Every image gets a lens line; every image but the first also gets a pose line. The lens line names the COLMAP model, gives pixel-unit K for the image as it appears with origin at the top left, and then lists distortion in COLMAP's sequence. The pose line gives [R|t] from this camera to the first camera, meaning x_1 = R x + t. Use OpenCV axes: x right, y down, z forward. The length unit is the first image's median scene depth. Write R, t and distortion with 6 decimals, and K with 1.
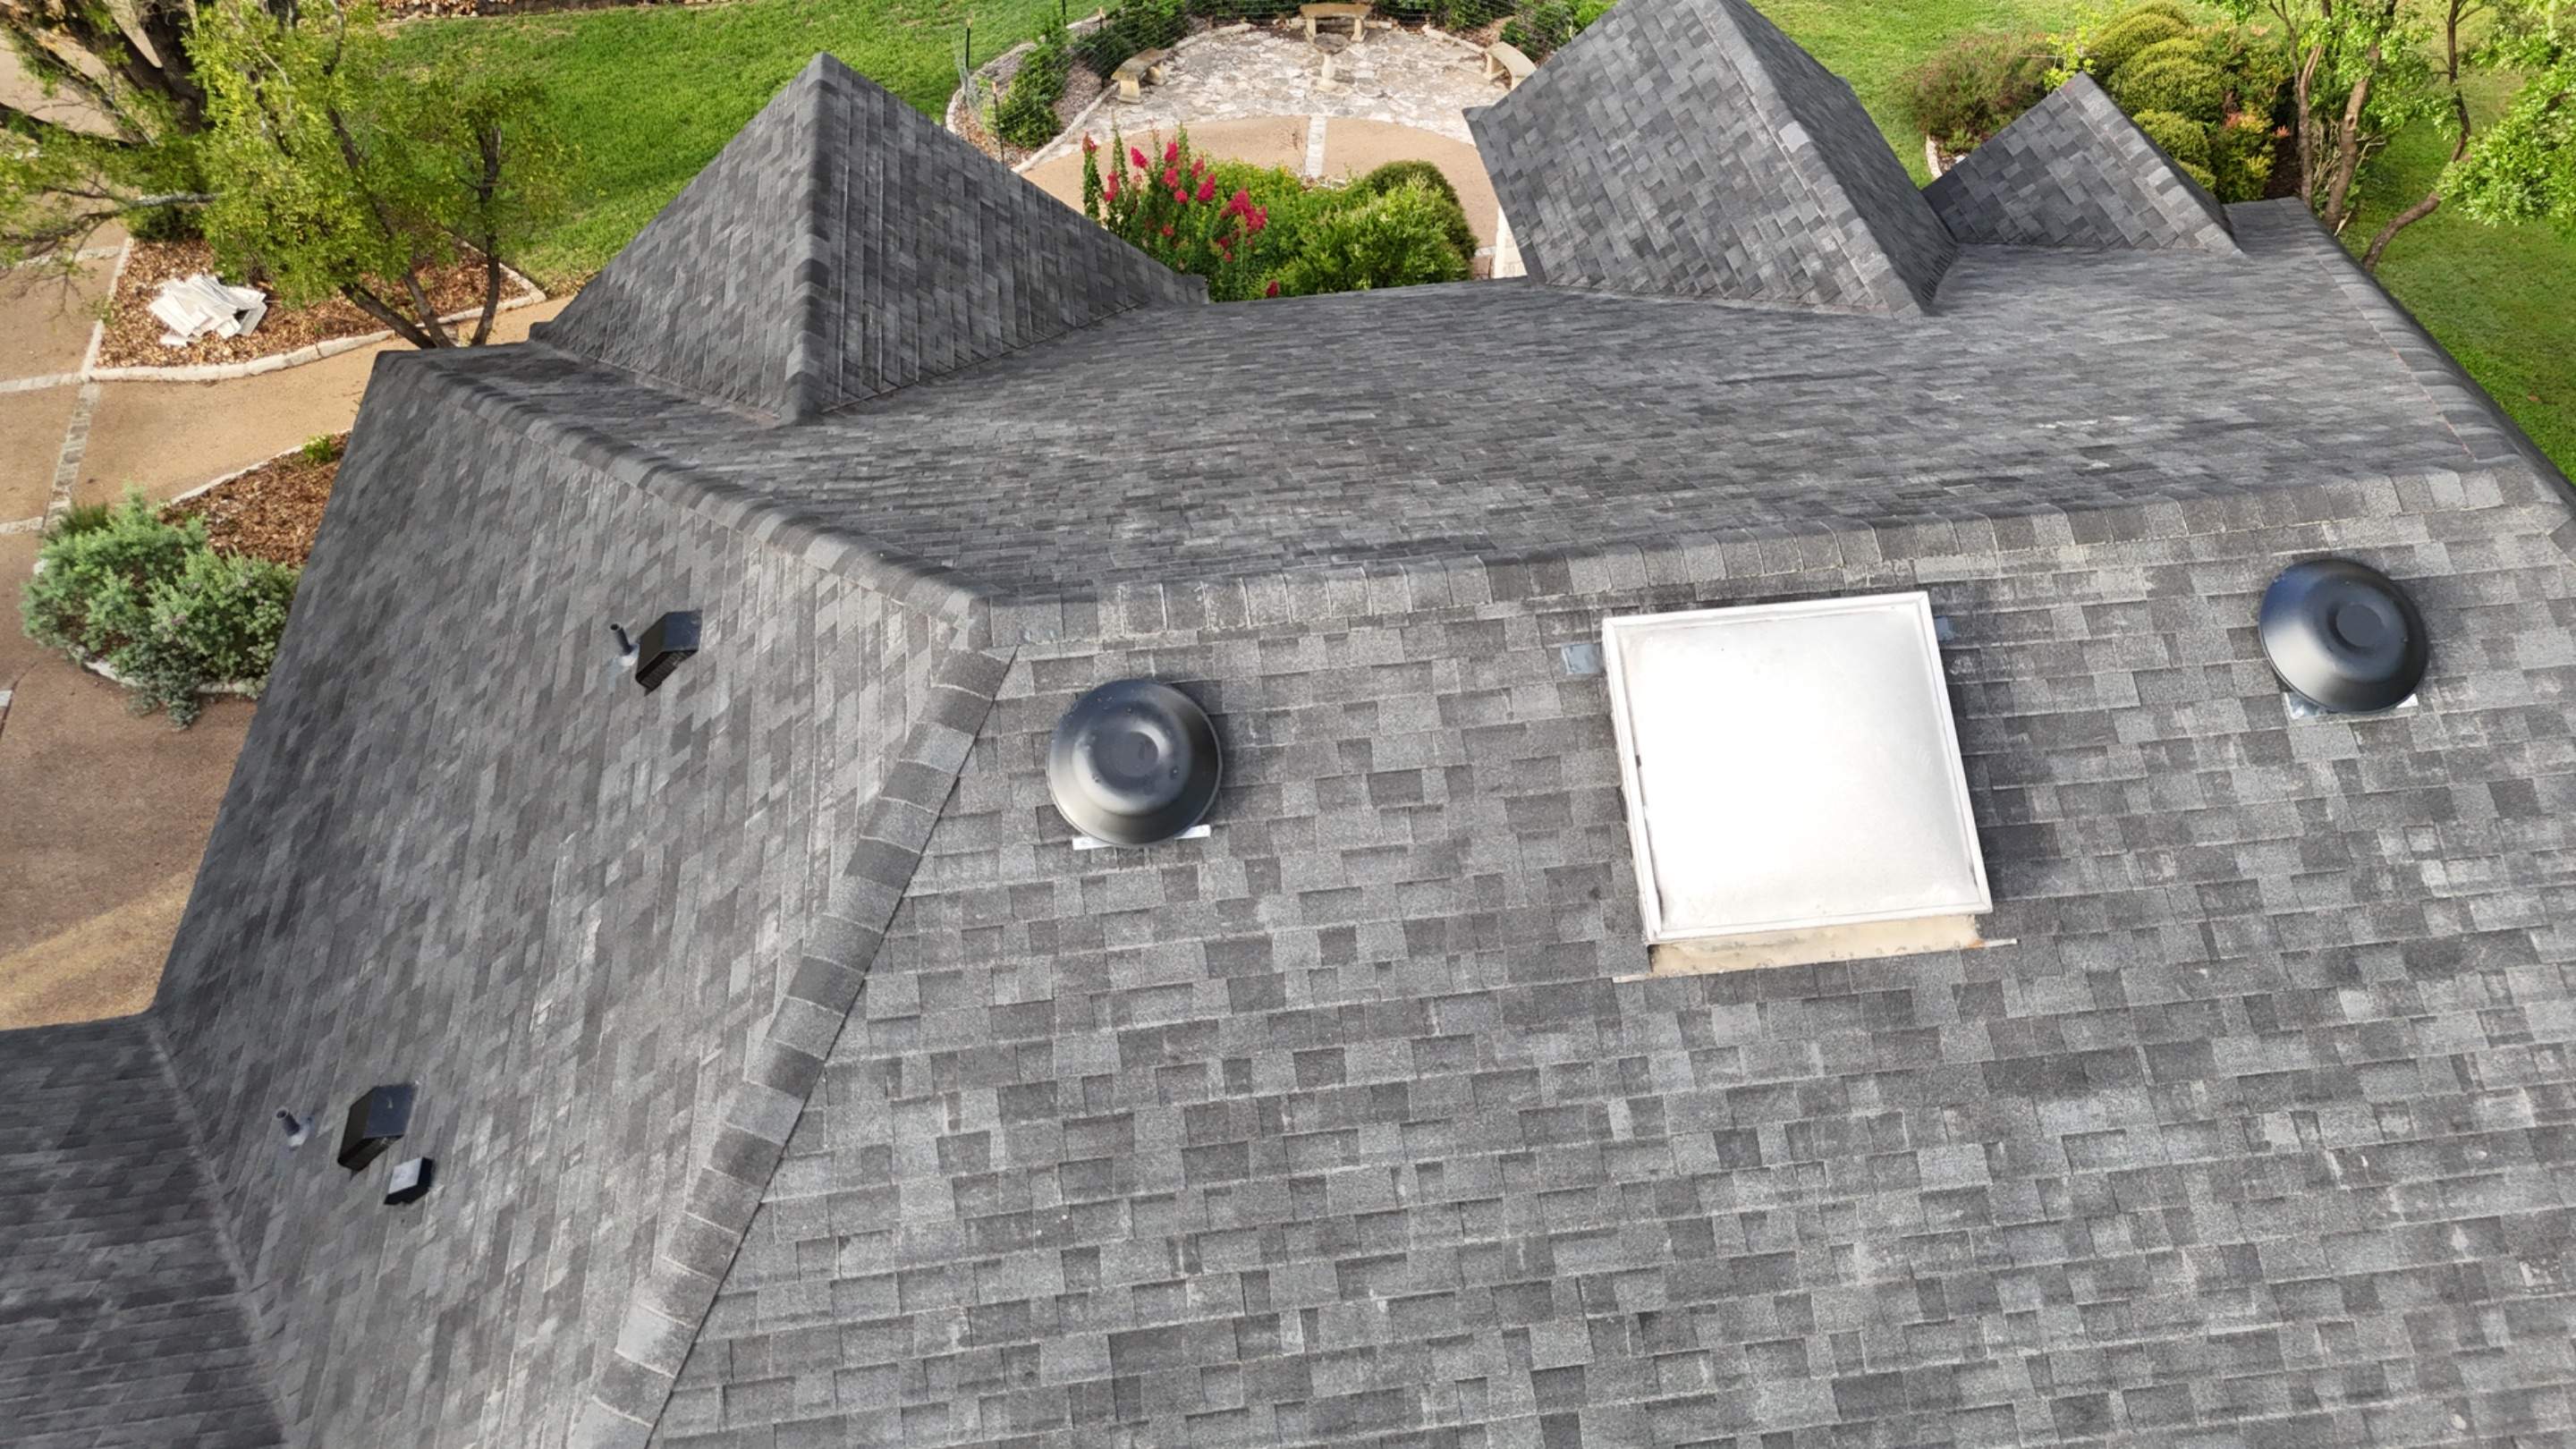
lens RADIAL K [[1896.2, 0, 1291.6], [0, 1896.2, 718.8], [0, 0, 1]] dist [0.074089, -0.068013]
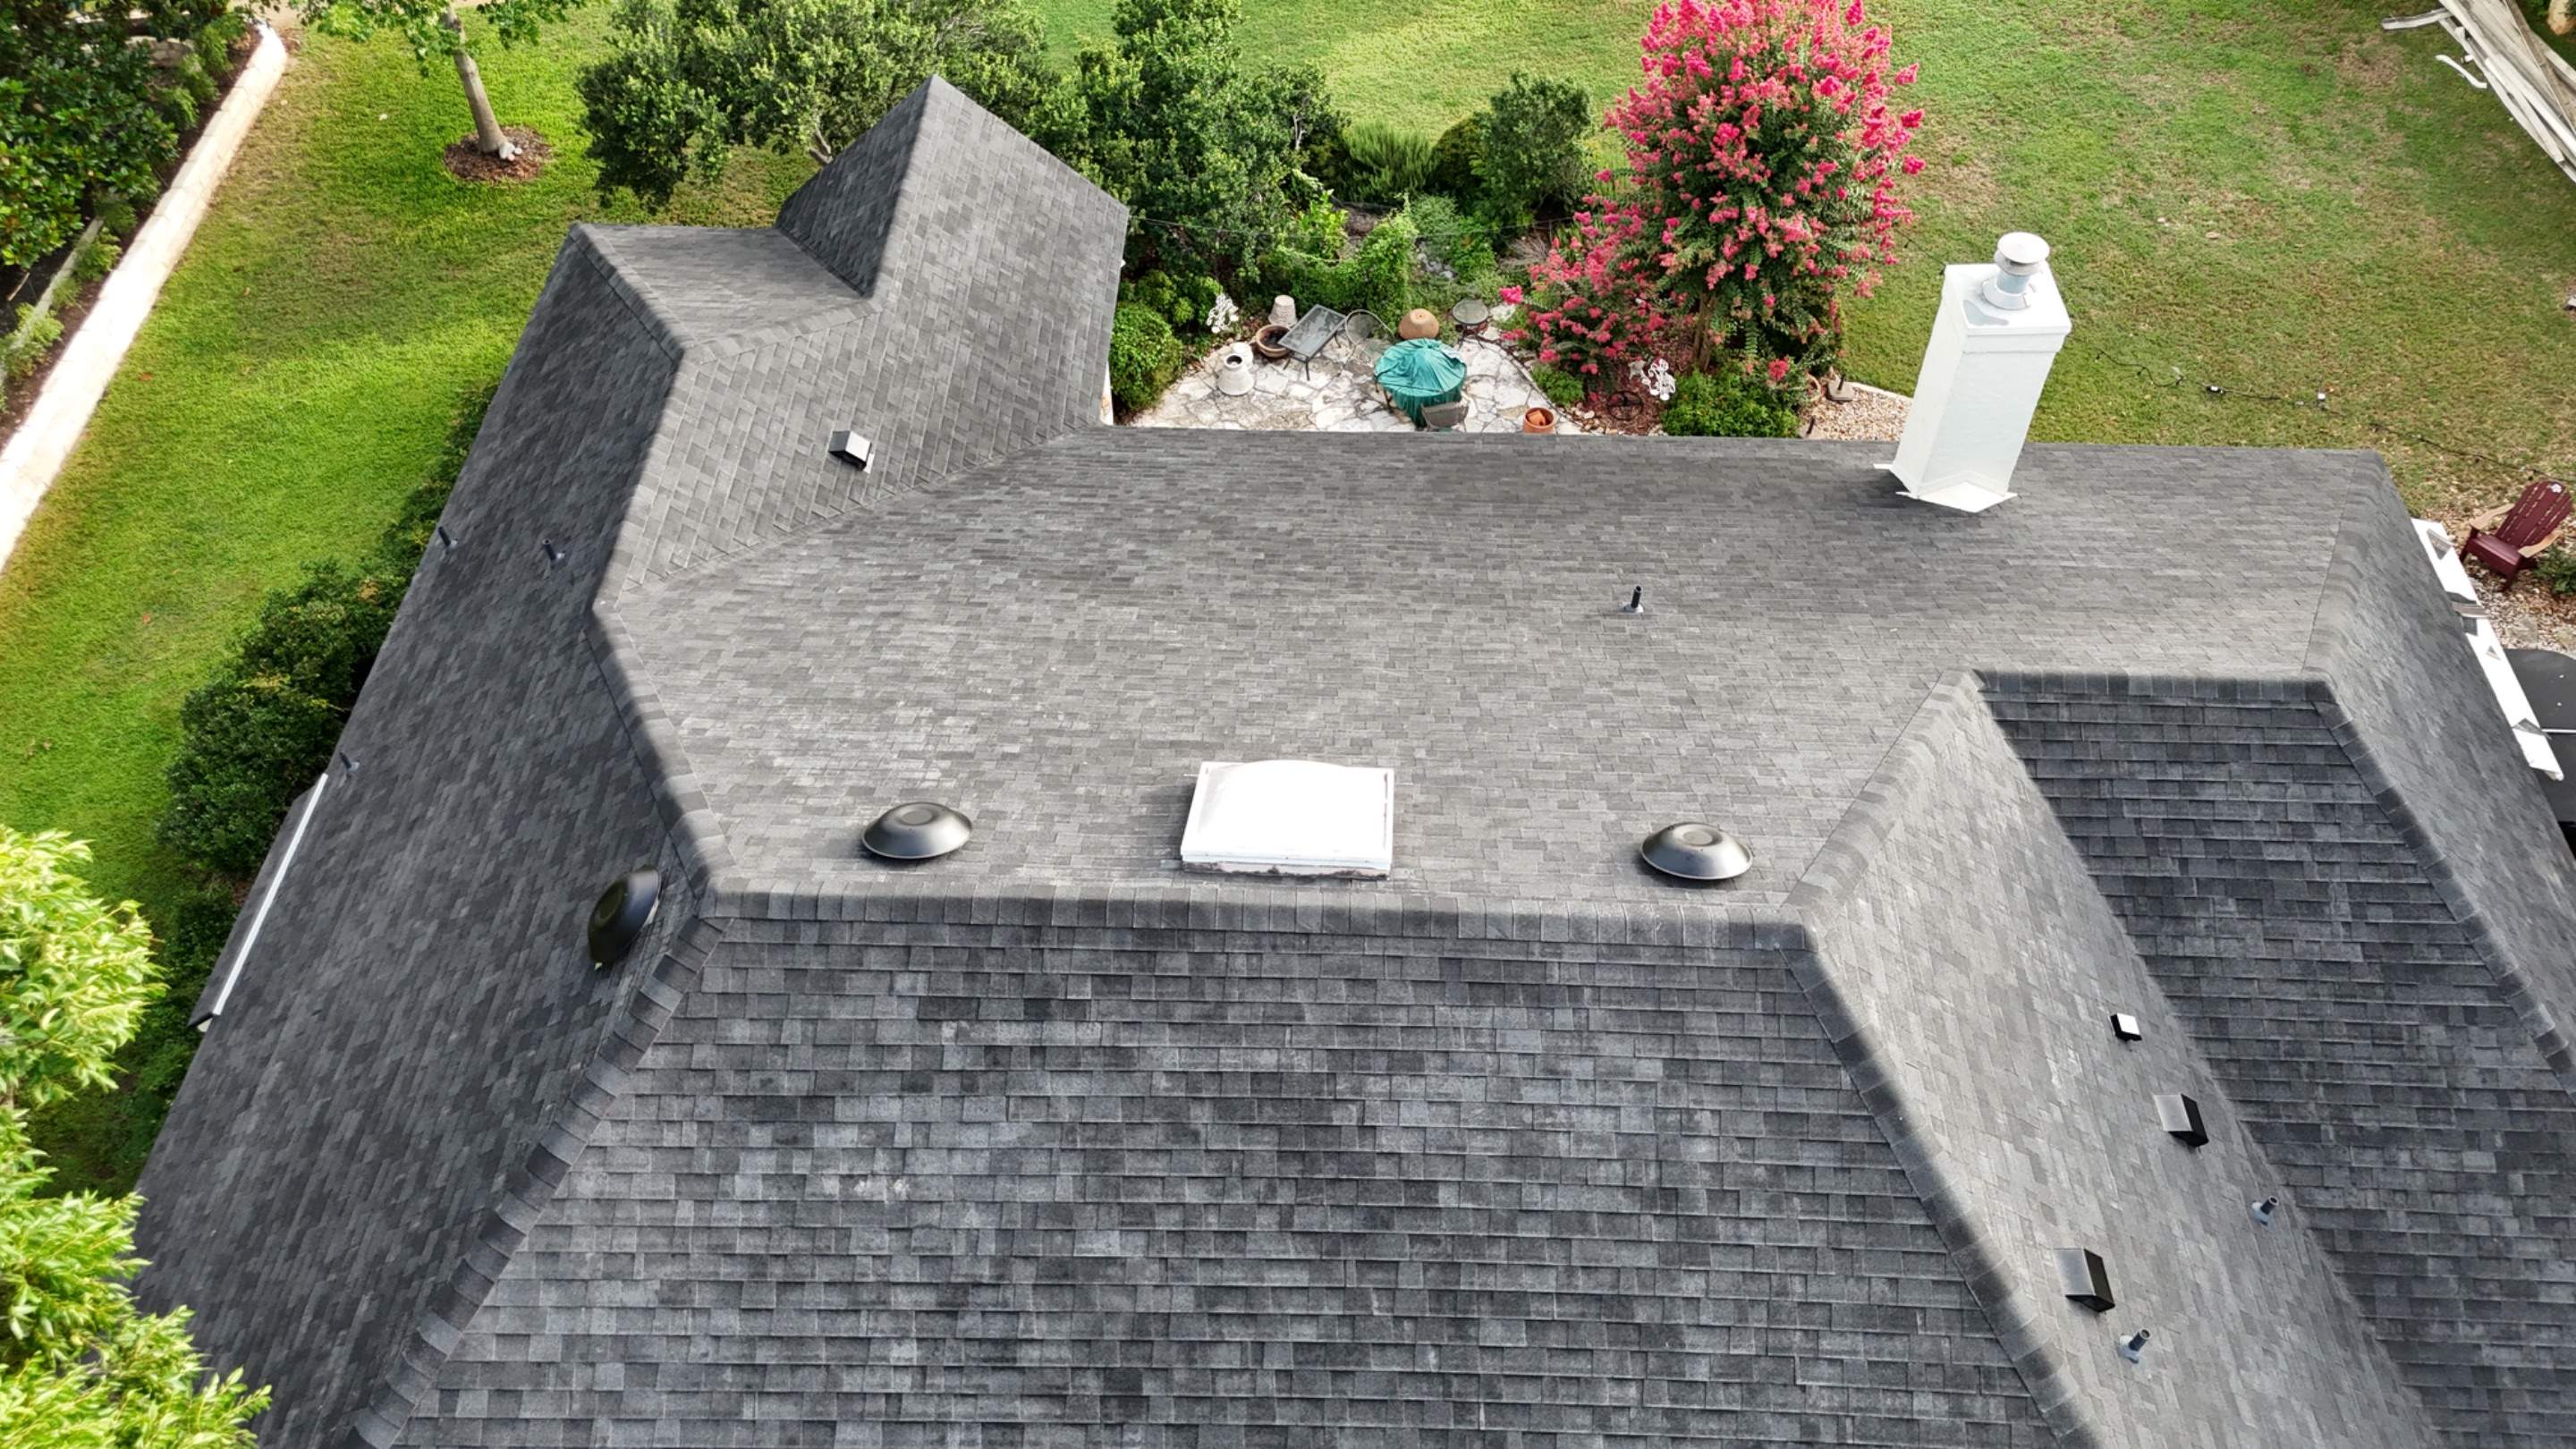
lens RADIAL K [[1892.4, 0, 1292.0], [0, 1892.4, 721.6], [0, 0, 1]] dist [0.086820, -0.090099]
pose [[-0.986264, -0.121715, 0.111667, 0.080759], [0.124223, -0.100972, 0.987104, -1.452455], [-0.108870, 0.987416, 0.114705, 0.669837]]
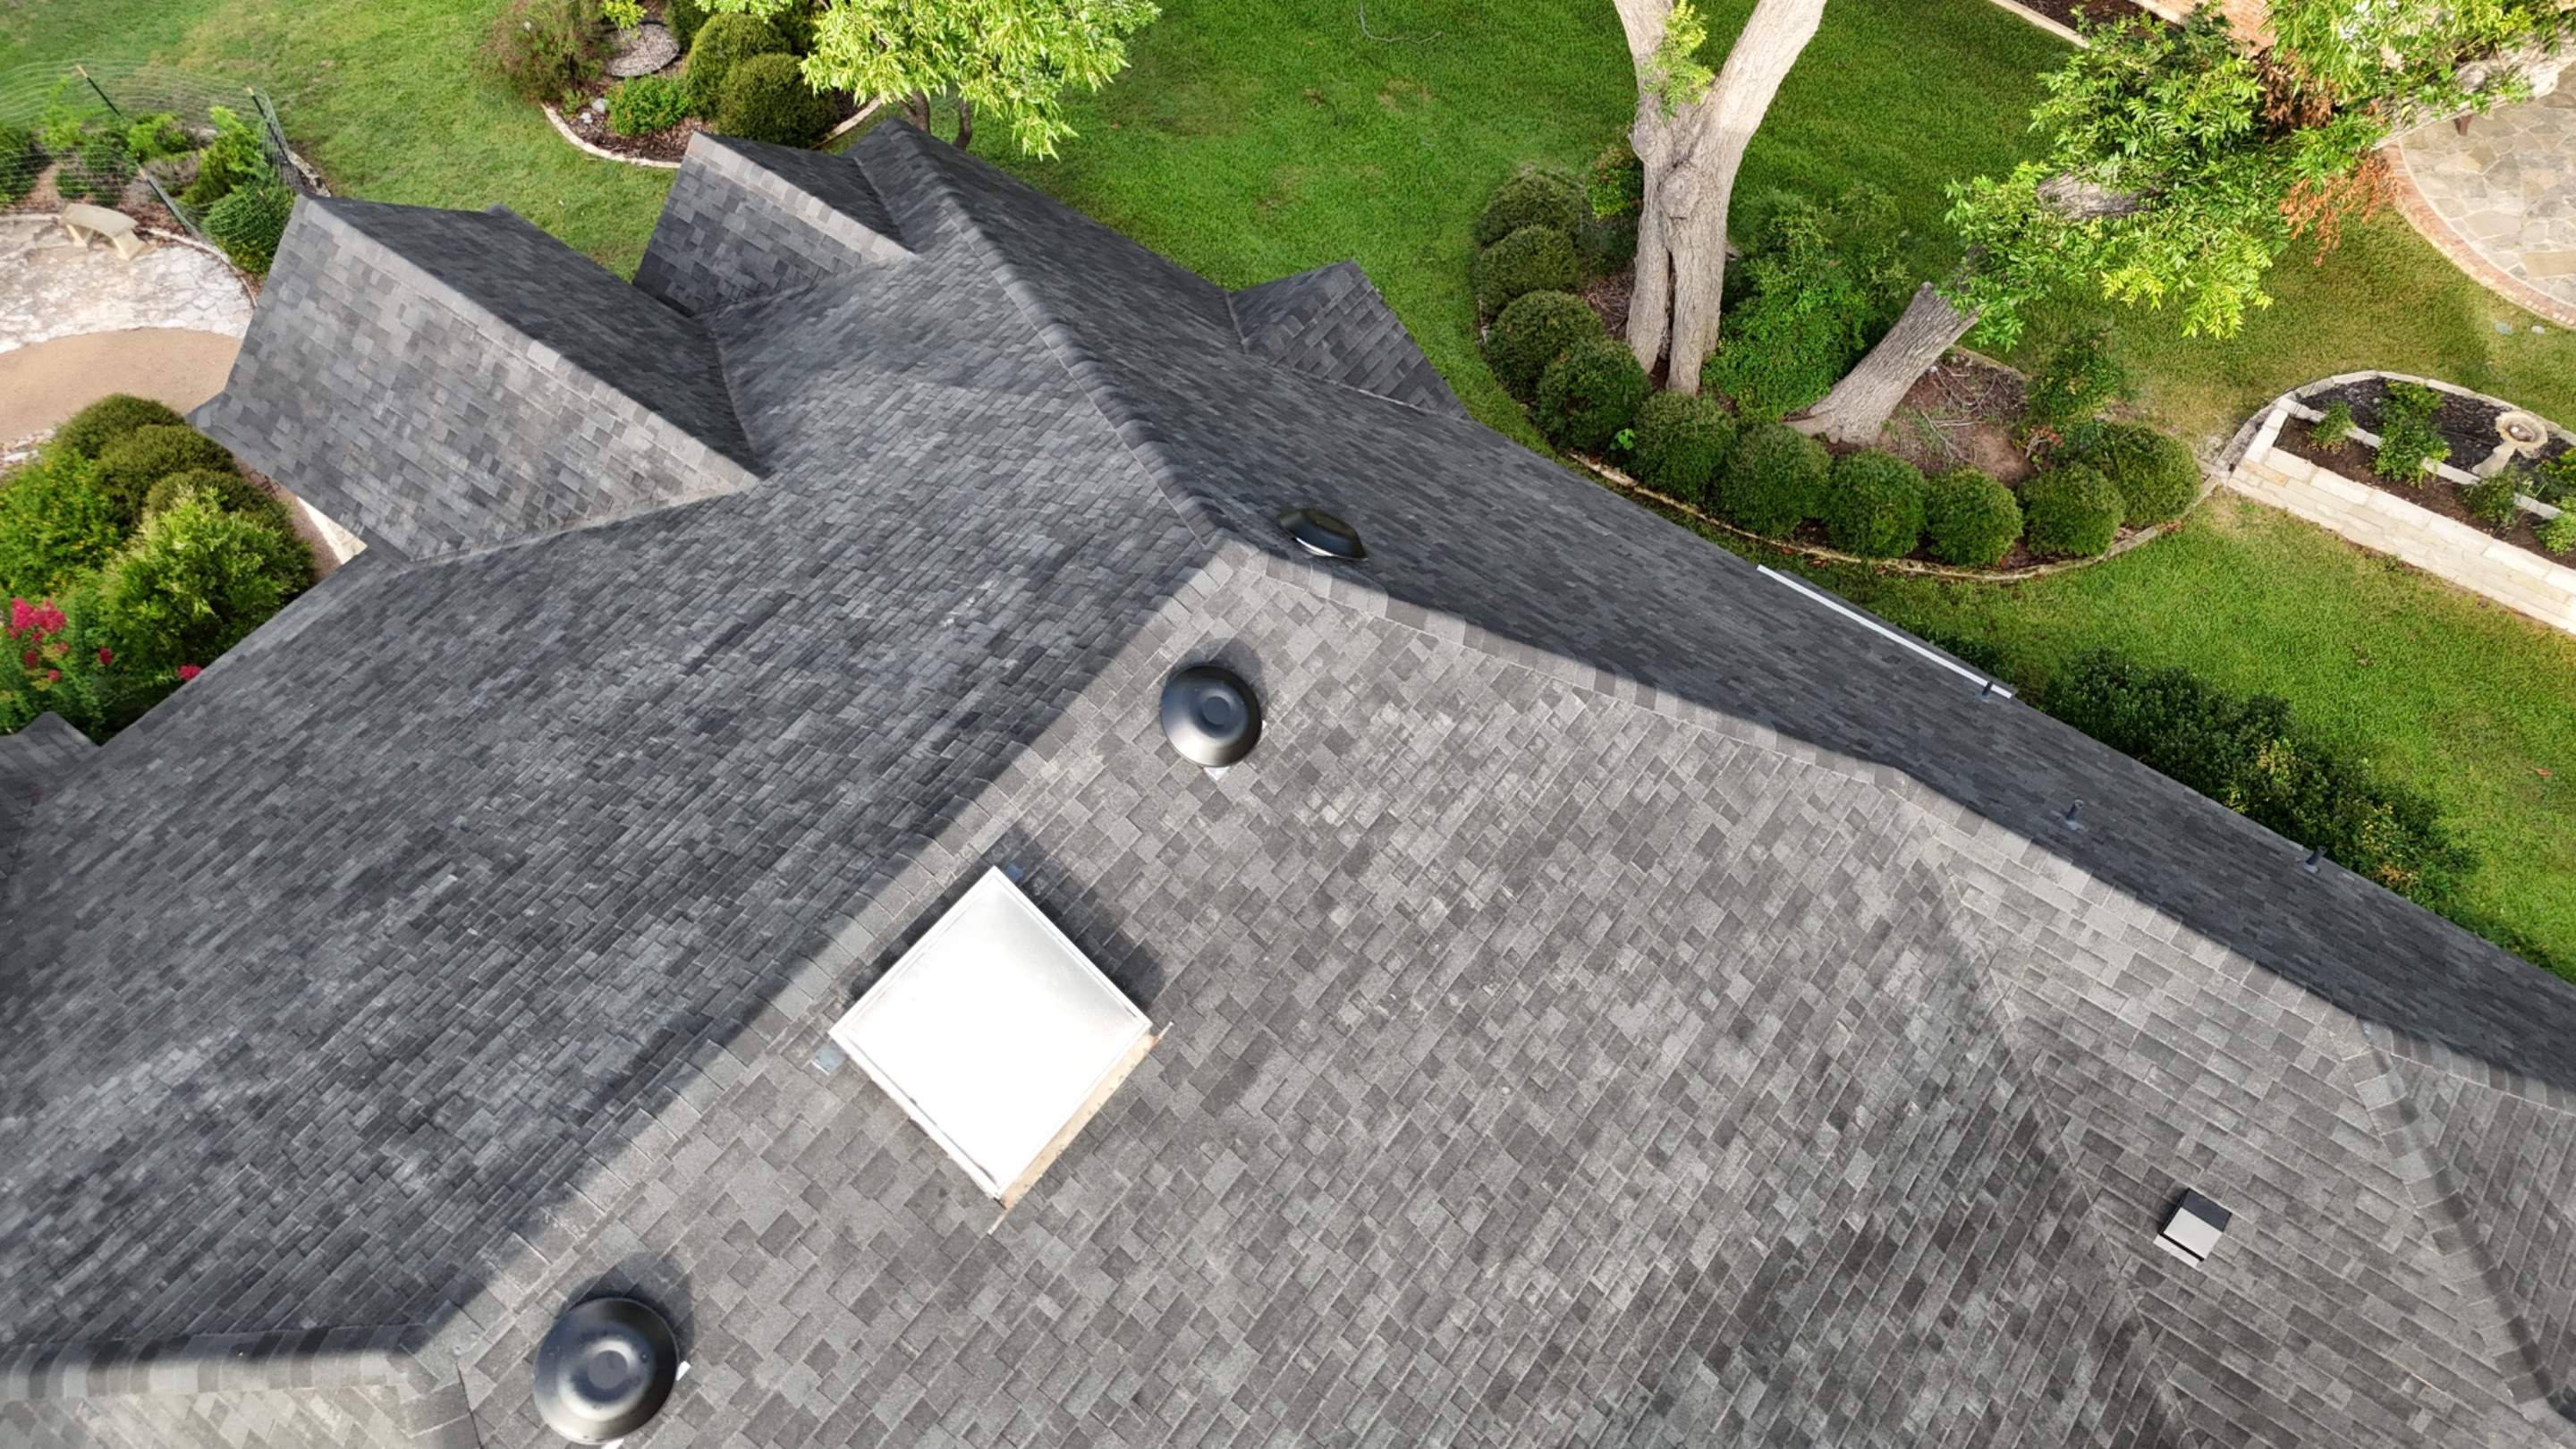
lens RADIAL K [[1896.2, 0, 1291.6], [0, 1896.2, 718.8], [0, 0, 1]] dist [0.074089, -0.068013]
pose [[0.695838, -0.587848, 0.412607, -0.034561], [0.510680, 0.808932, 0.291265, -0.429812], [-0.504990, 0.008037, 0.863088, -0.326745]]
